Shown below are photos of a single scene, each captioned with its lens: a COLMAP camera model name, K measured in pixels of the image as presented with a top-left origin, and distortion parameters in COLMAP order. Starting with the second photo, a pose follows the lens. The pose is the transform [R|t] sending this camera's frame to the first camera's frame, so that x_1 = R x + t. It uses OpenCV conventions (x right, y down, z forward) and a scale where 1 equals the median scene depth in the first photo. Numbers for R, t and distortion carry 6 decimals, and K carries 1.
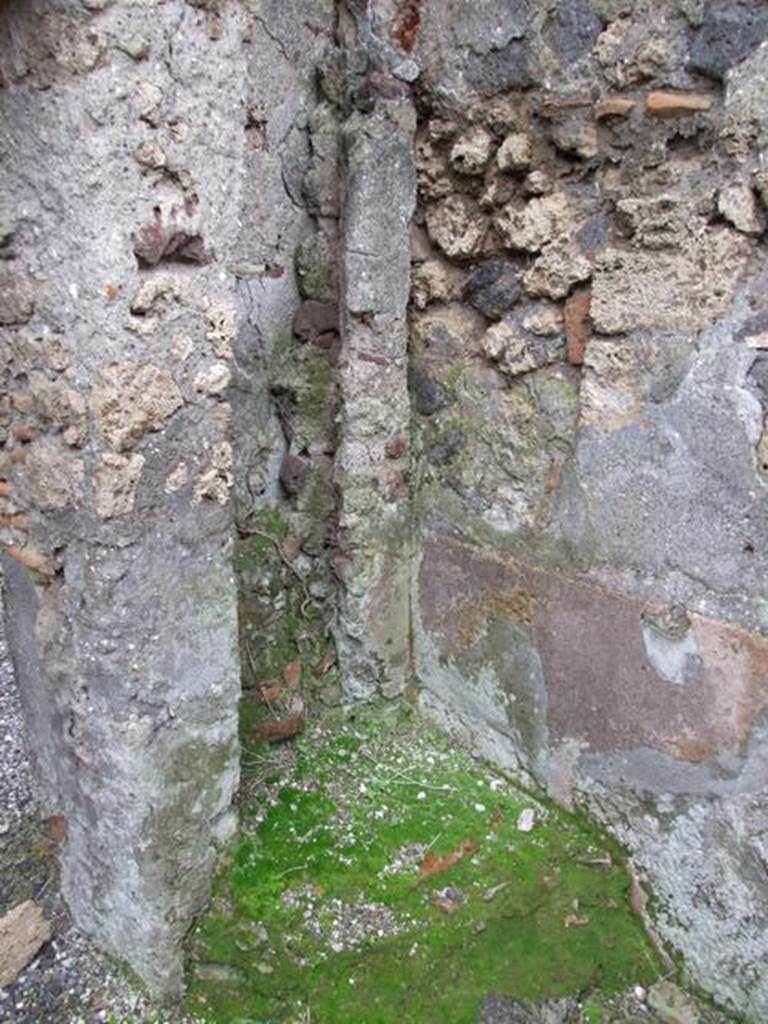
lens RADIAL K [[841.5, 0, 305.8], [0, 841.5, 489.7], [0, 0, 1]] dist [-0.057464, 0.035932]
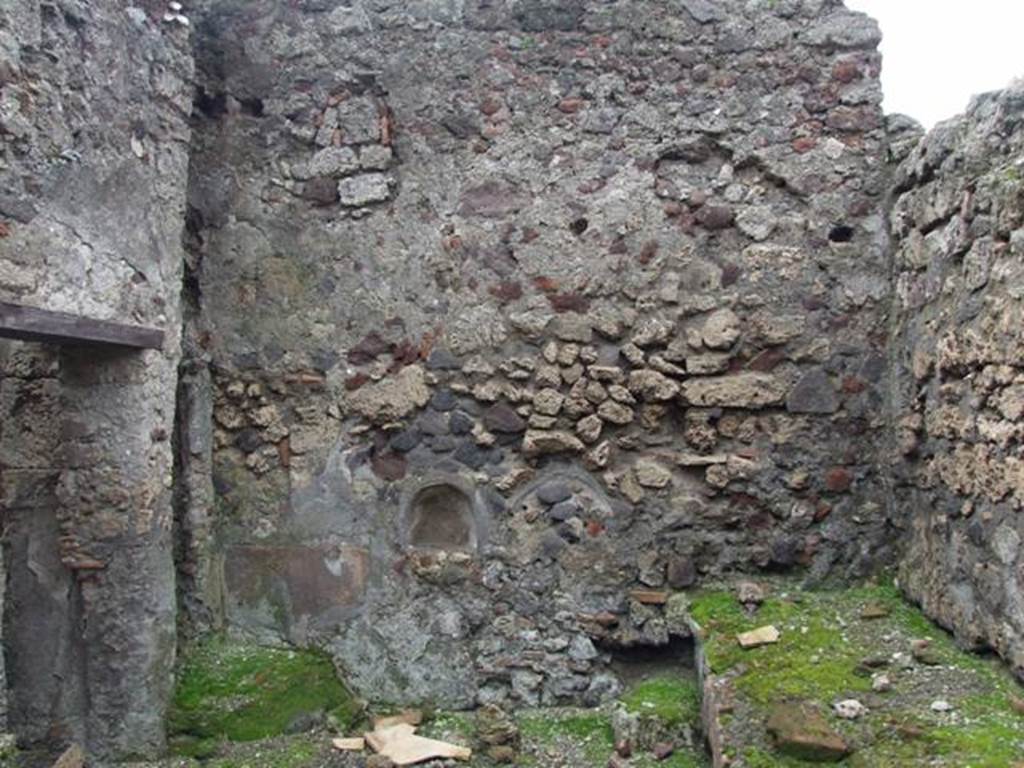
lens RADIAL K [[841.5, 0, 511.8], [0, 841.5, 382.5], [0, 0, 1]] dist [-0.057464, 0.035932]
pose [[0.766954, -0.021714, 0.641335, -0.829470], [0.194762, 0.960160, -0.200402, 0.268943], [-0.611432, 0.278607, 0.740627, -1.490158]]
